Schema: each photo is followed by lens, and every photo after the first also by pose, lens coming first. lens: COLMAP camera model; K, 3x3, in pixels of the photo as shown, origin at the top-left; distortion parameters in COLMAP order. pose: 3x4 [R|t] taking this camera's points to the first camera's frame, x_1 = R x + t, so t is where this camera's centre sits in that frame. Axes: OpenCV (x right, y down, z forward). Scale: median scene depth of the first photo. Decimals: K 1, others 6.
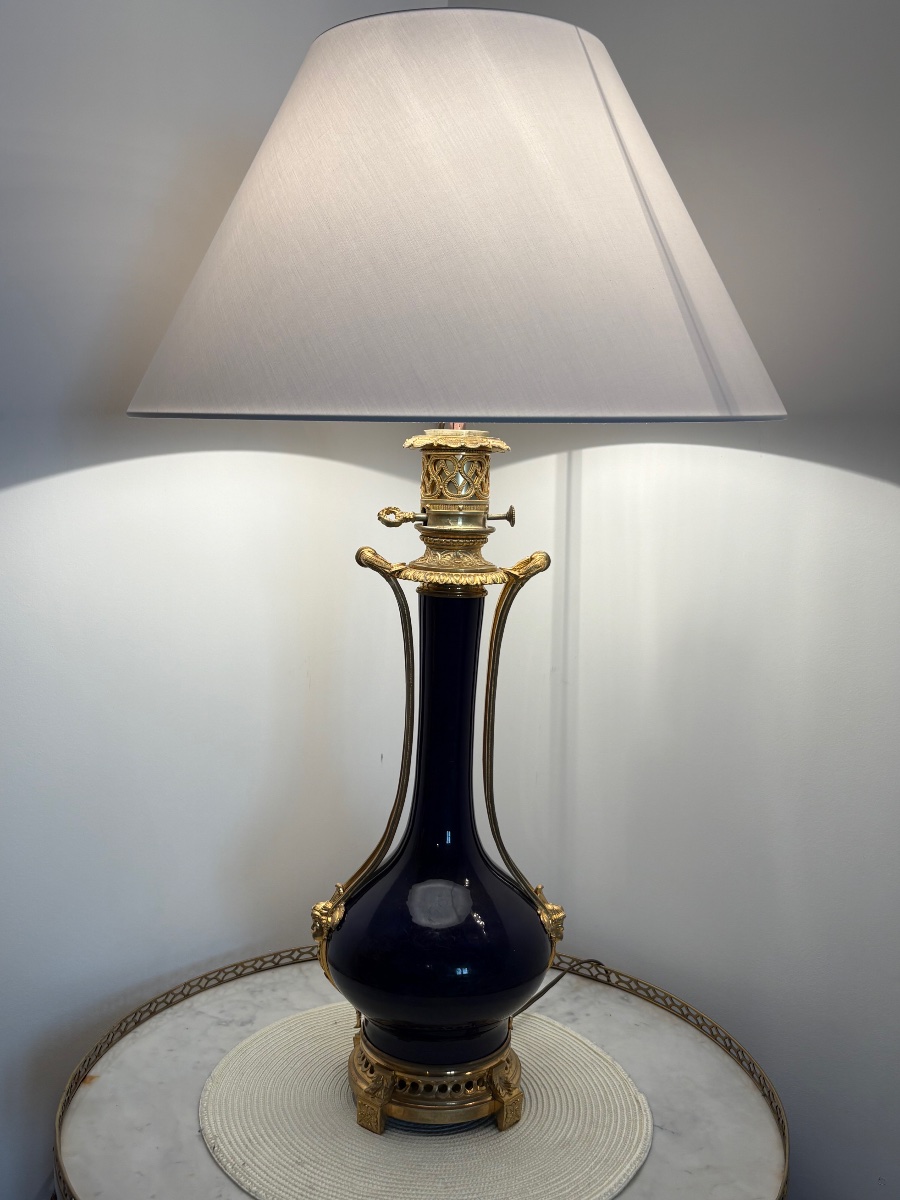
lens RADIAL K [[1201.1, 0, 459.3], [0, 1201.1, 589.0], [0, 0, 1]] dist [-0.019187, 0.000000]
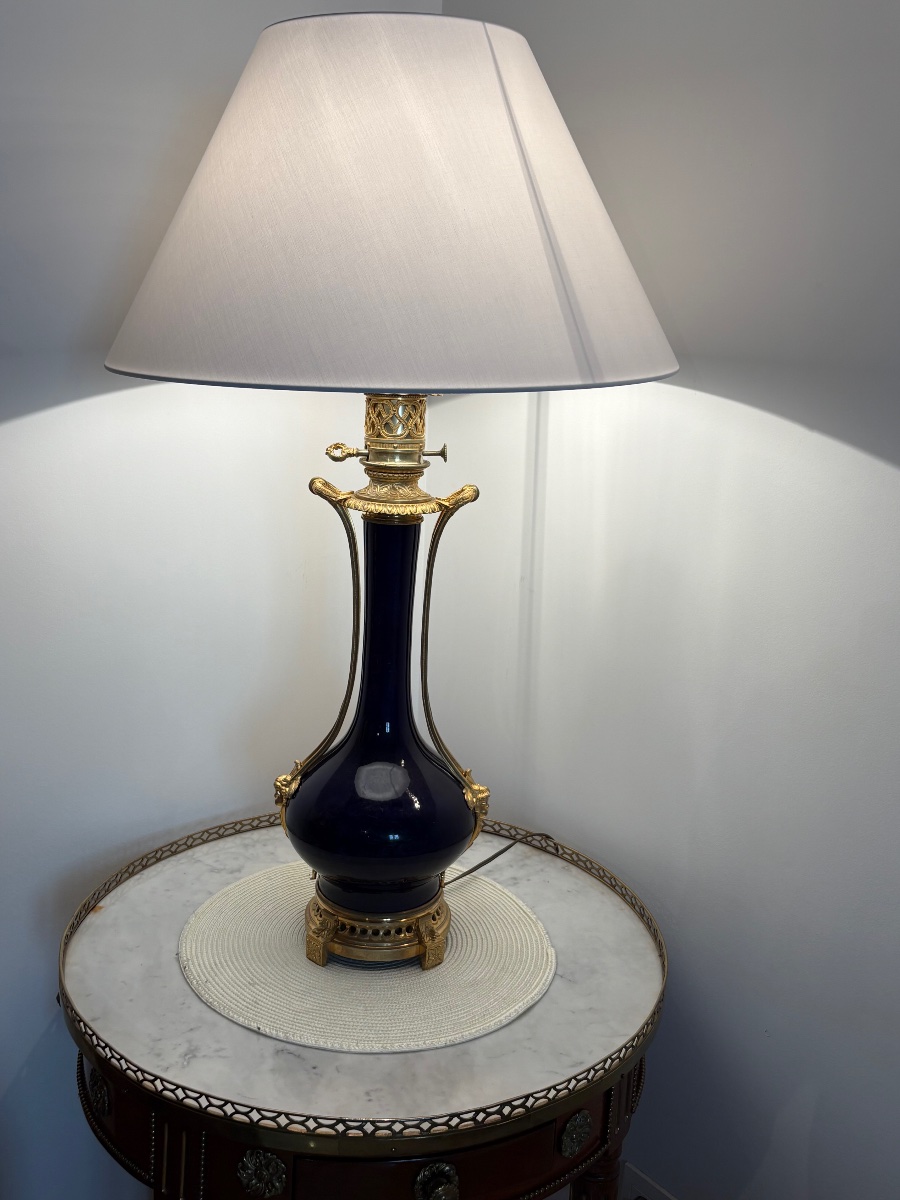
lens RADIAL K [[1201.1, 0, 472.3], [0, 1201.1, 590.3], [0, 0, 1]] dist [-0.019187, 0.000000]
pose [[0.995357, 0.032359, -0.090654, 0.174626], [-0.022374, 0.993782, 0.109072, -0.054976], [0.093620, -0.106537, 0.989891, -0.139423]]
